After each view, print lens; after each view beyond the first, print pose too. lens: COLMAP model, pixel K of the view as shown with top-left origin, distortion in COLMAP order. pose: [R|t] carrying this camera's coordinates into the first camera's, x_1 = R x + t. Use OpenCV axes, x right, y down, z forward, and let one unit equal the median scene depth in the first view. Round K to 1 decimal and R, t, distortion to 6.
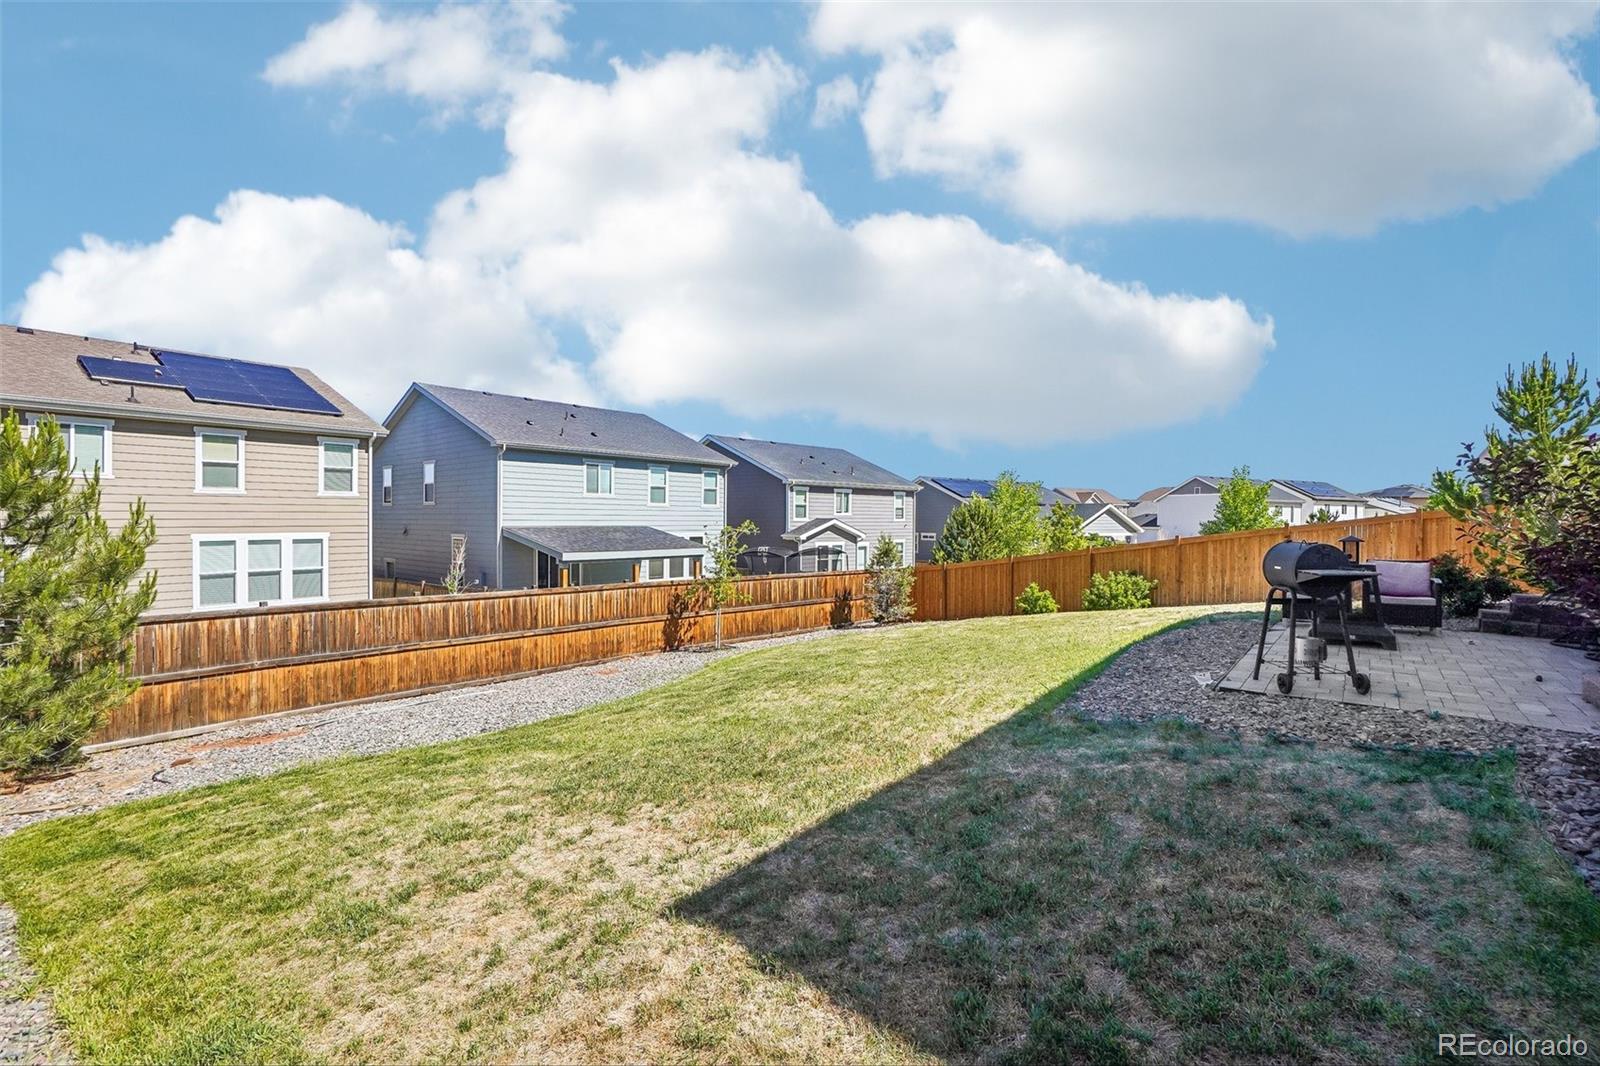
lens RADIAL K [[718.2, 0, 796.0], [0, 718.2, 518.9], [0, 0, 1]] dist [-0.055098, 0.020551]
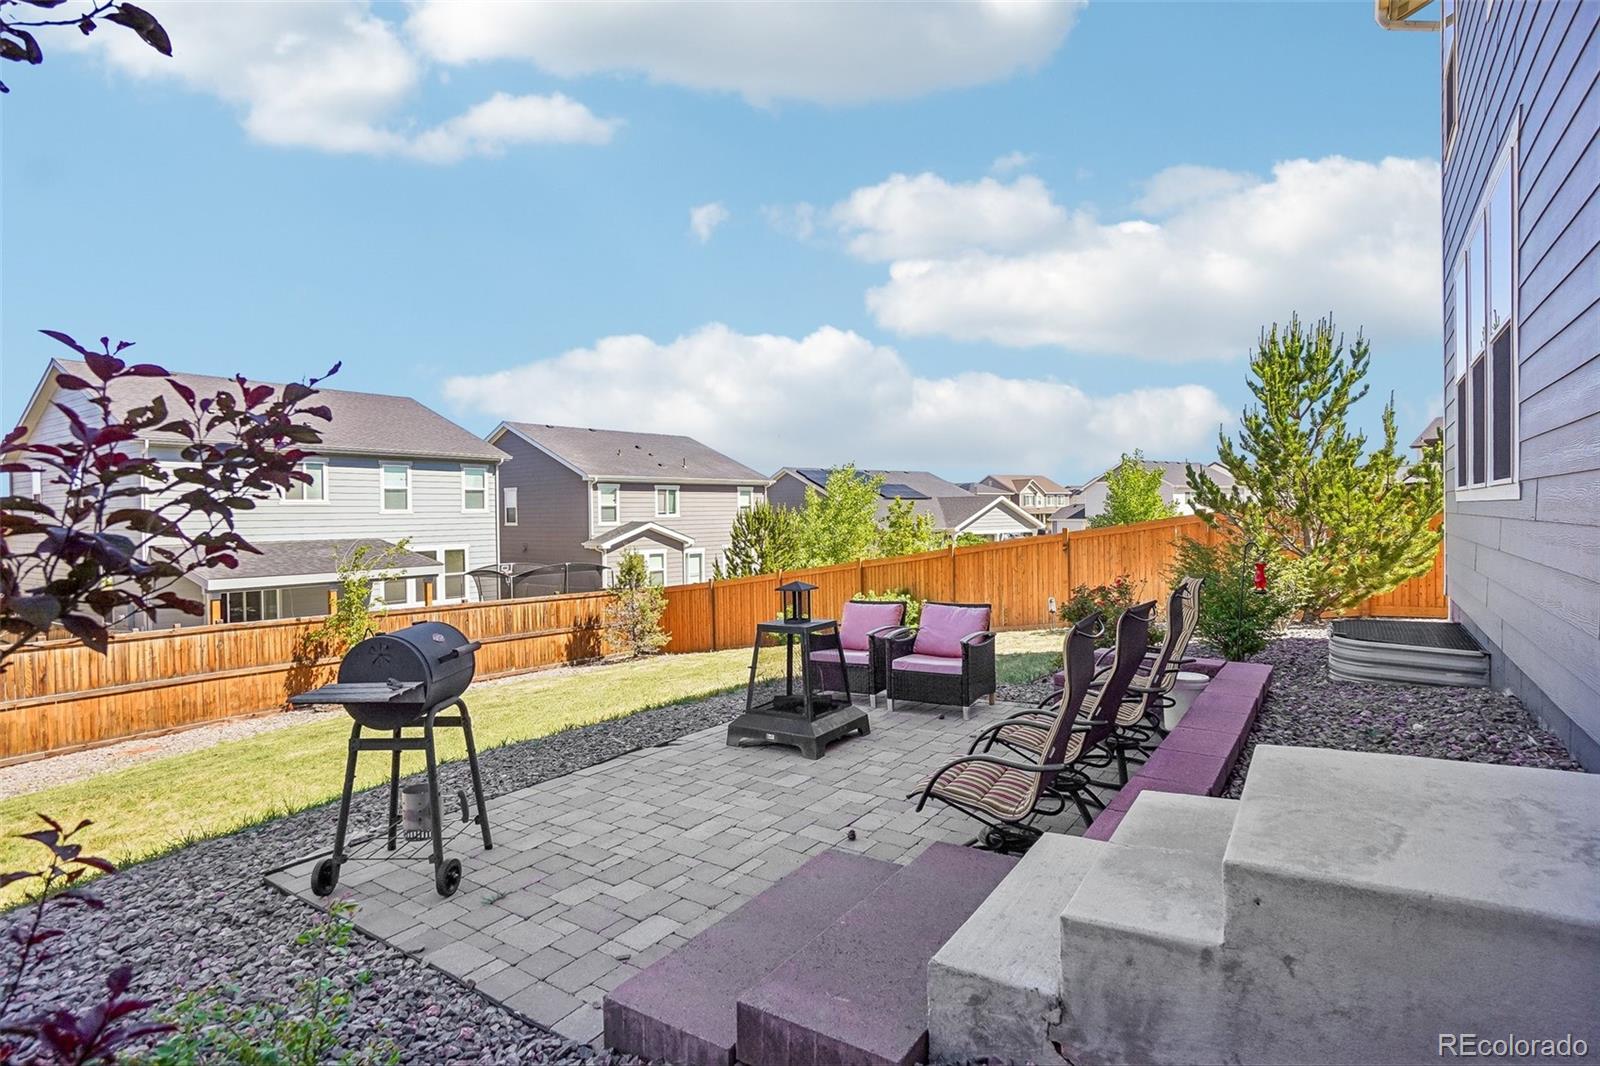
lens RADIAL K [[822.1, 0, 801.8], [0, 822.1, 516.8], [0, 0, 1]] dist [-0.043204, 0.022343]
pose [[0.996281, -0.020409, 0.083709, 0.234256], [0.019971, 0.999782, 0.006076, -0.013294], [-0.083815, -0.004382, 0.996472, 0.069090]]
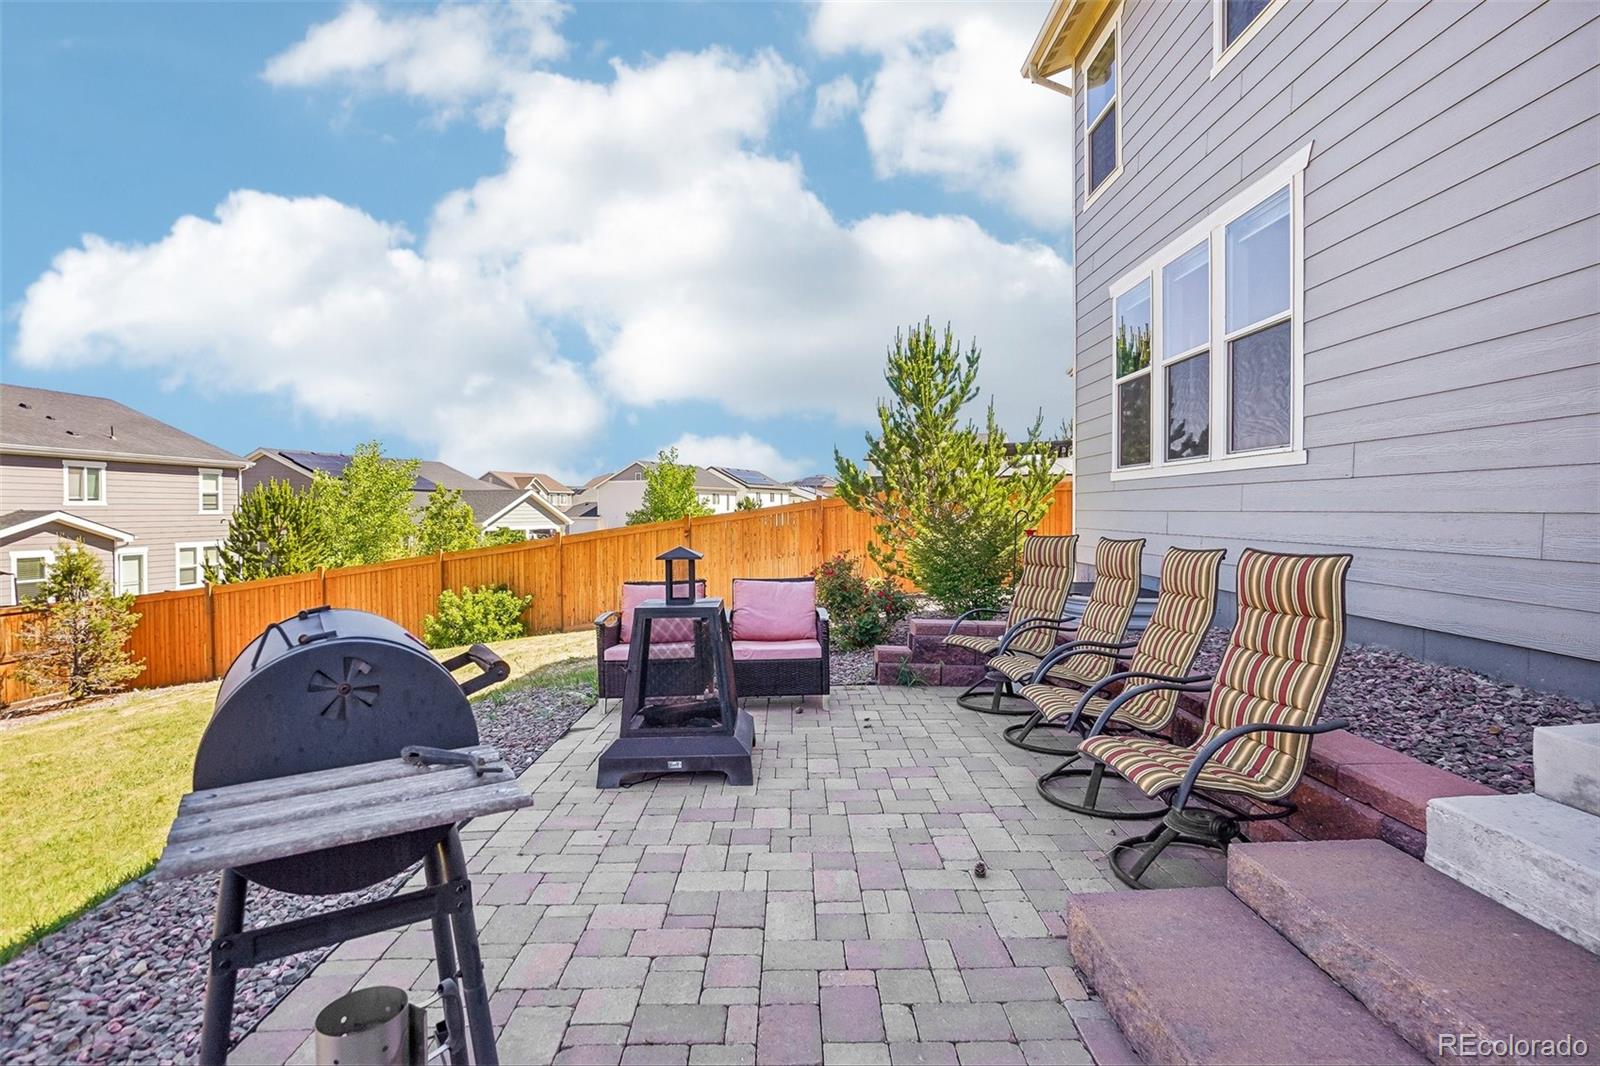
lens RADIAL K [[822.1, 0, 801.8], [0, 822.1, 516.8], [0, 0, 1]] dist [-0.043204, 0.022343]
pose [[0.768252, -0.011860, 0.640038, 0.157385], [0.005154, 0.999911, 0.012342, -0.000745], [-0.640127, -0.006183, 0.768244, 0.161917]]
